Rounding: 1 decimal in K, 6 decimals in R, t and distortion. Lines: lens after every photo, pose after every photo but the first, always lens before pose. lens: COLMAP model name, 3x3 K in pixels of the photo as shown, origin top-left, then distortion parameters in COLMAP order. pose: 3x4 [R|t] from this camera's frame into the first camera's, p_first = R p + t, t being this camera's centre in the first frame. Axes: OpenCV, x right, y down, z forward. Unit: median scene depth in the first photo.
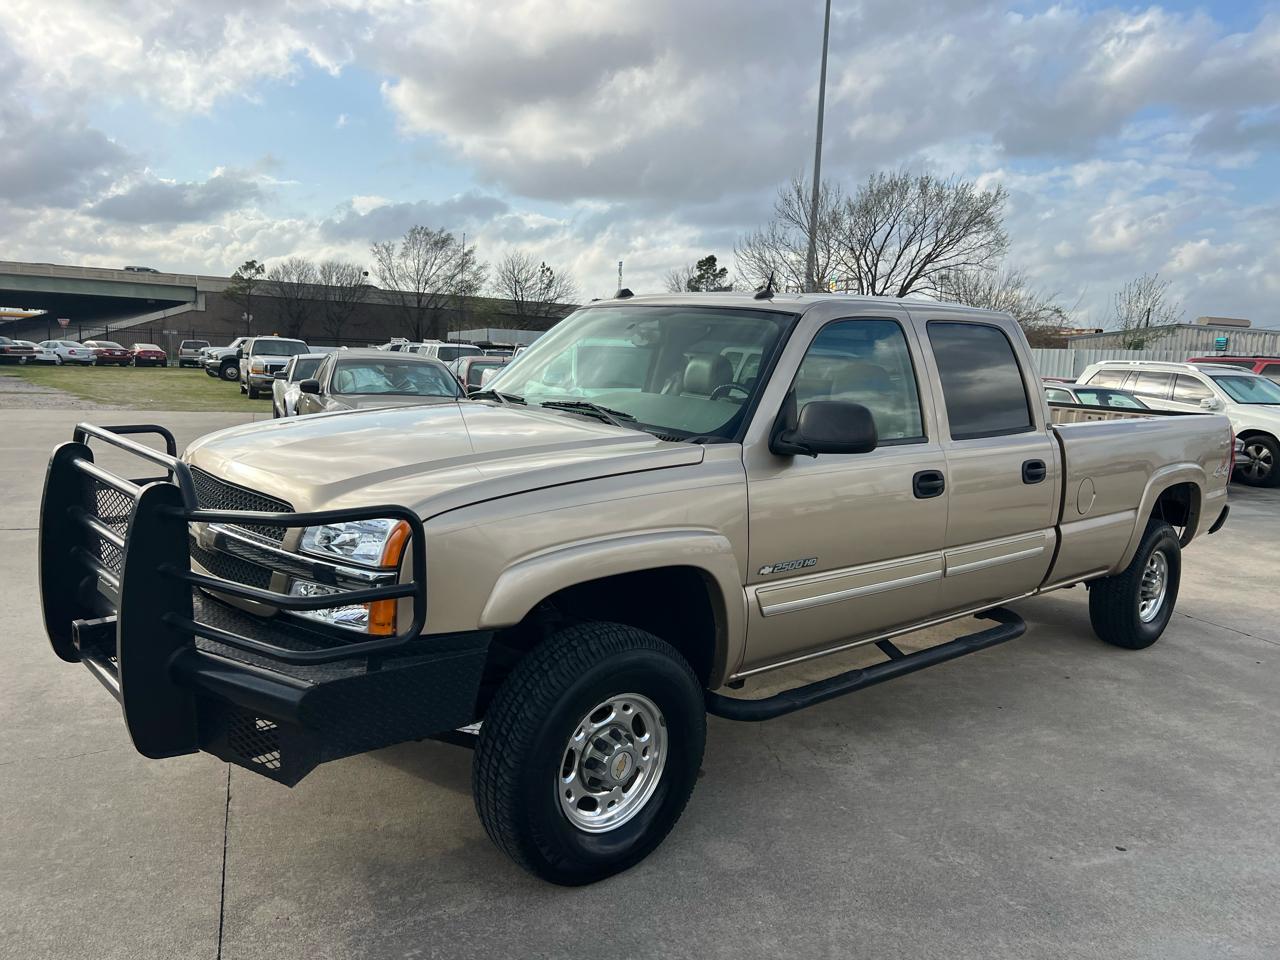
lens RADIAL K [[967.4, 0, 659.0], [0, 967.4, 474.6], [0, 0, 1]] dist [0.040714, -0.046883]
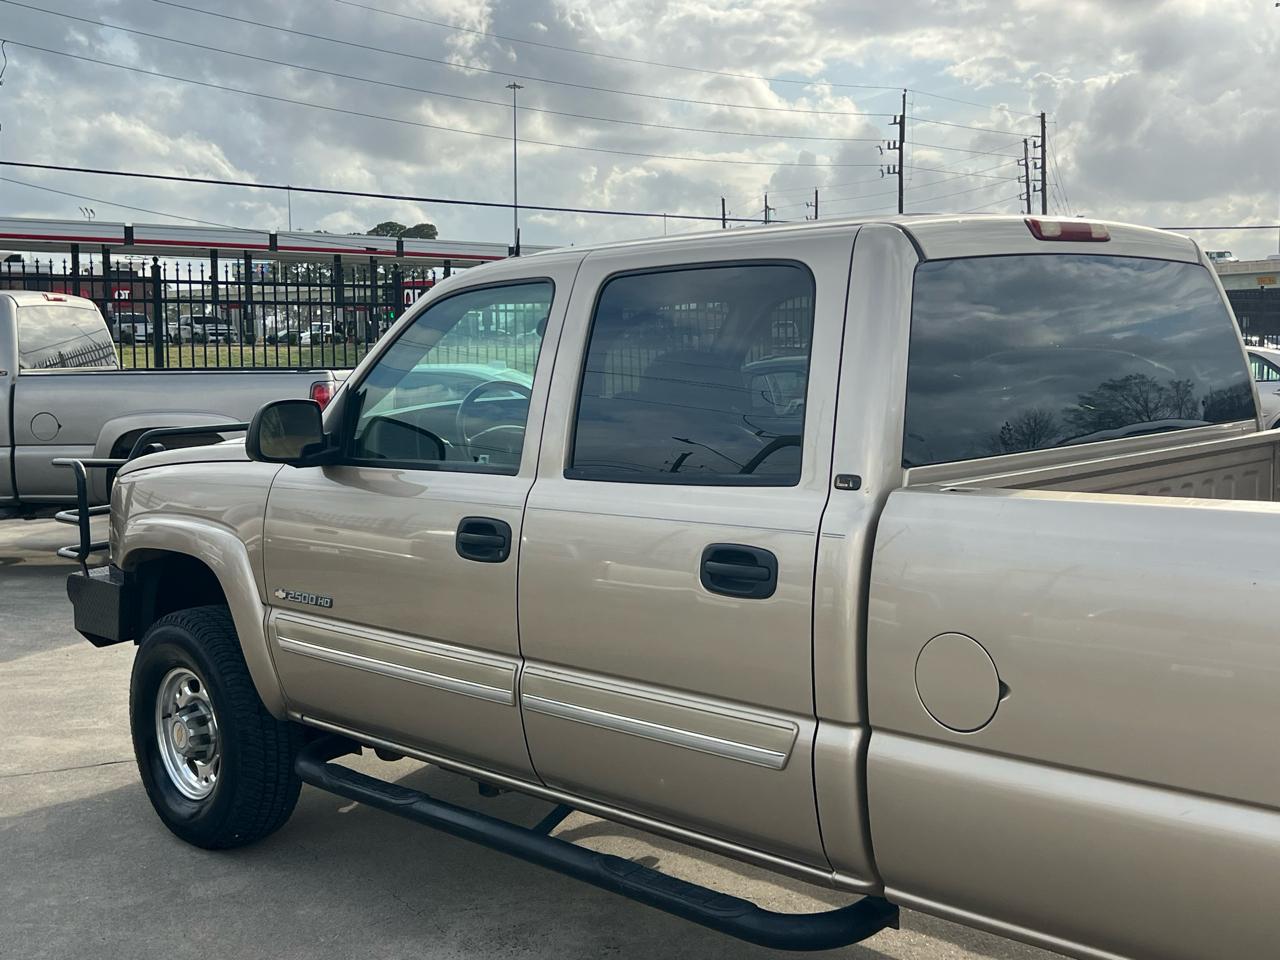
lens RADIAL K [[1589.5, 0, 663.4], [0, 1589.5, 447.5], [0, 0, 1]] dist [0.045926, 0.000000]
pose [[0.034527, 0.027369, -0.999029, 1.149505], [-0.111689, 0.993469, 0.023357, -0.074160], [0.993143, 0.110774, 0.037358, 0.954225]]
